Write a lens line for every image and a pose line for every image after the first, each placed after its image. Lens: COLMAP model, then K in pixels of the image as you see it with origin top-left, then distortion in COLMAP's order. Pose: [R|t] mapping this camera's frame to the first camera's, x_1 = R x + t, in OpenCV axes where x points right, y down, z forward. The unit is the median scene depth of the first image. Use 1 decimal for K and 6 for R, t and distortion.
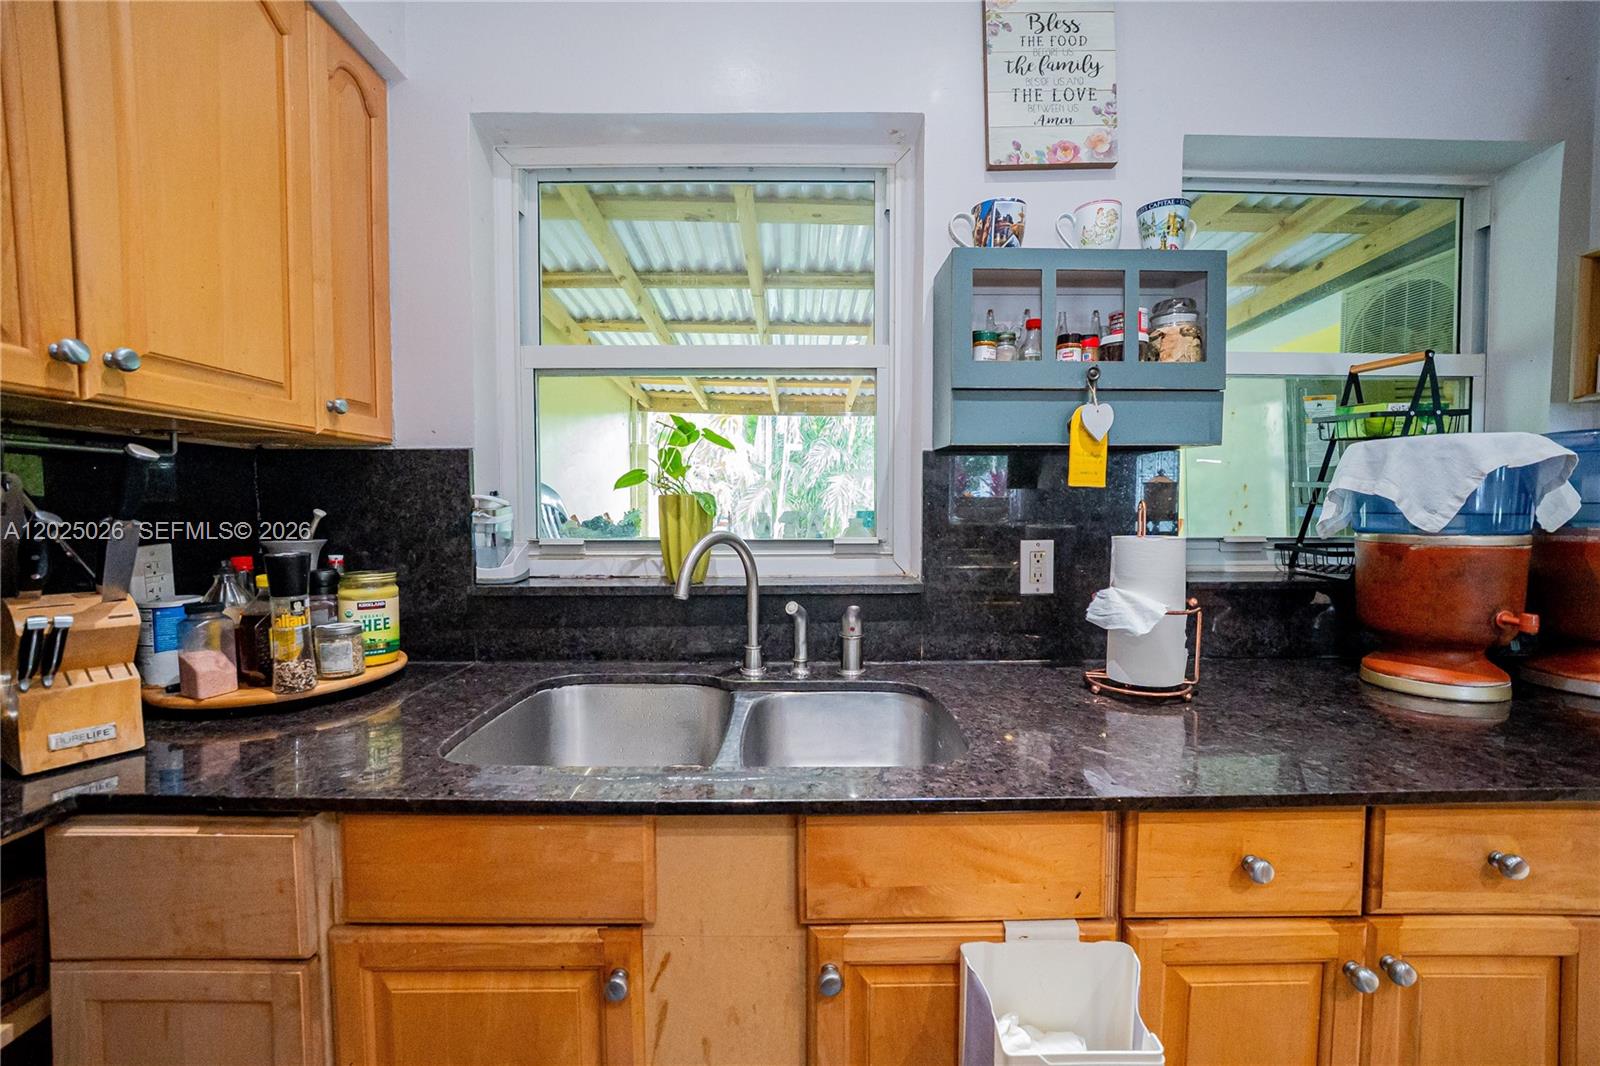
lens RADIAL K [[645.7, 0, 799.8], [0, 645.7, 533.6], [0, 0, 1]] dist [-0.021220, 0.003343]
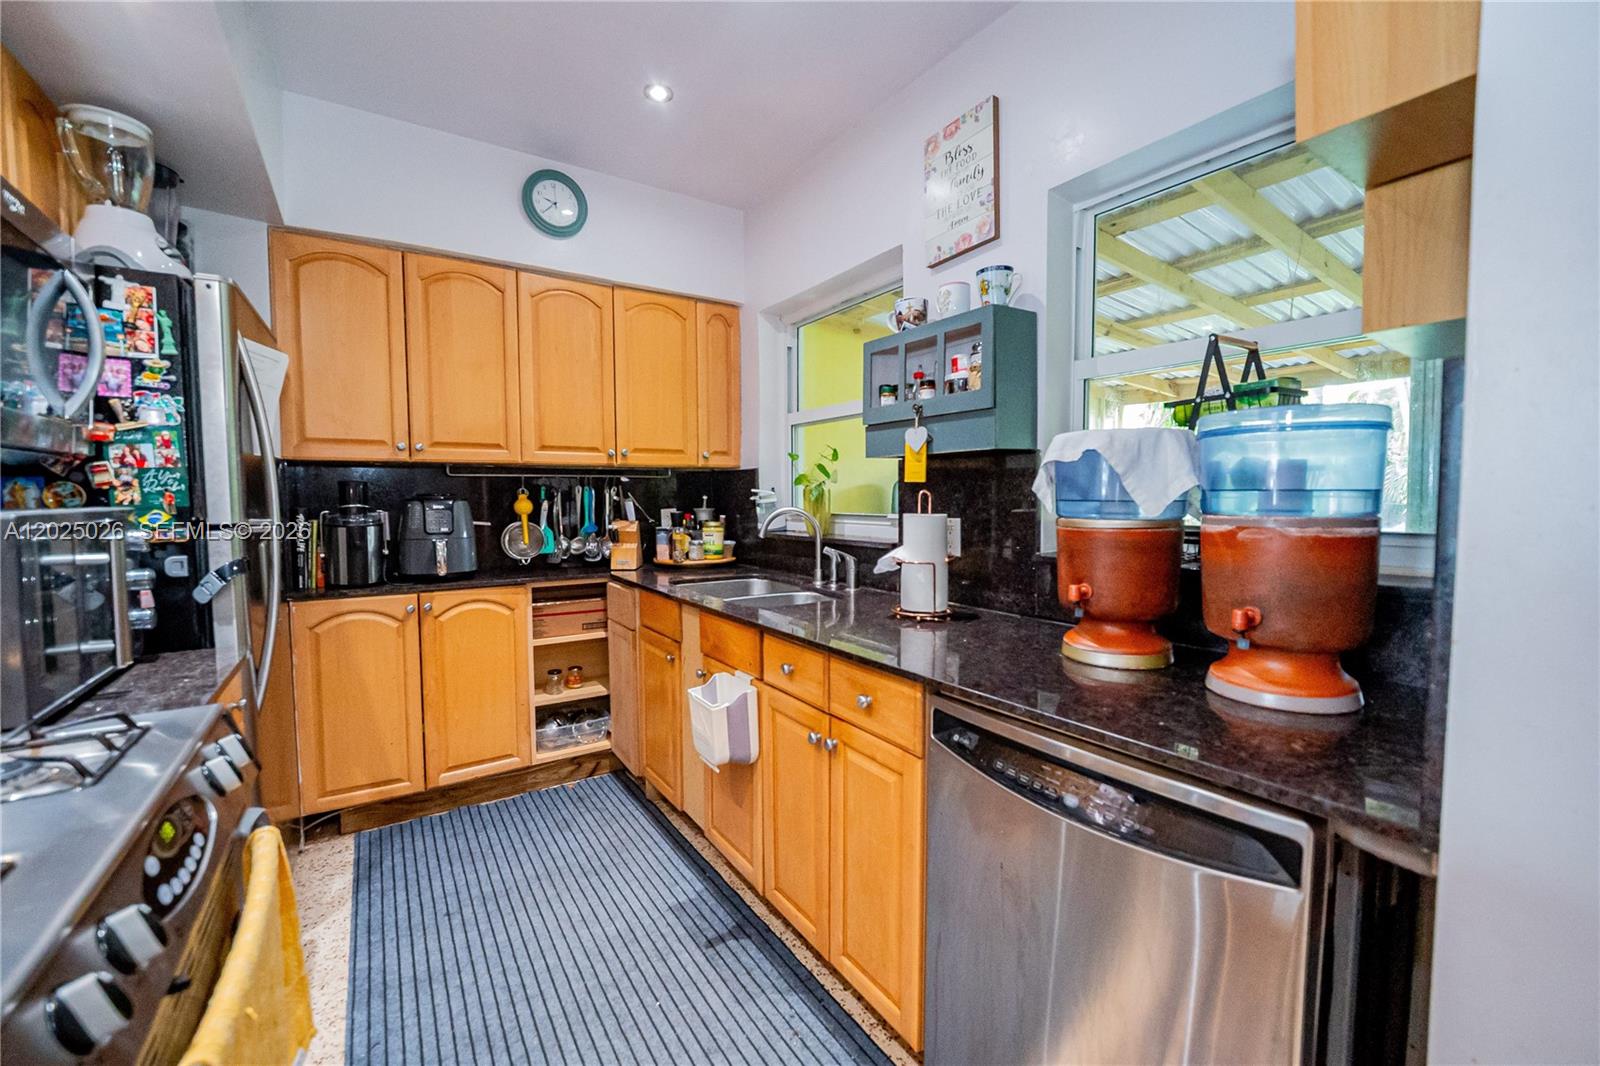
lens RADIAL K [[645.7, 0, 799.8], [0, 645.7, 533.6], [0, 0, 1]] dist [-0.021220, 0.003343]
pose [[0.536779, 0.050325, -0.842221, 1.545546], [-0.042461, 0.998566, 0.032605, 0.010467], [0.842654, 0.018260, 0.538146, -0.050559]]
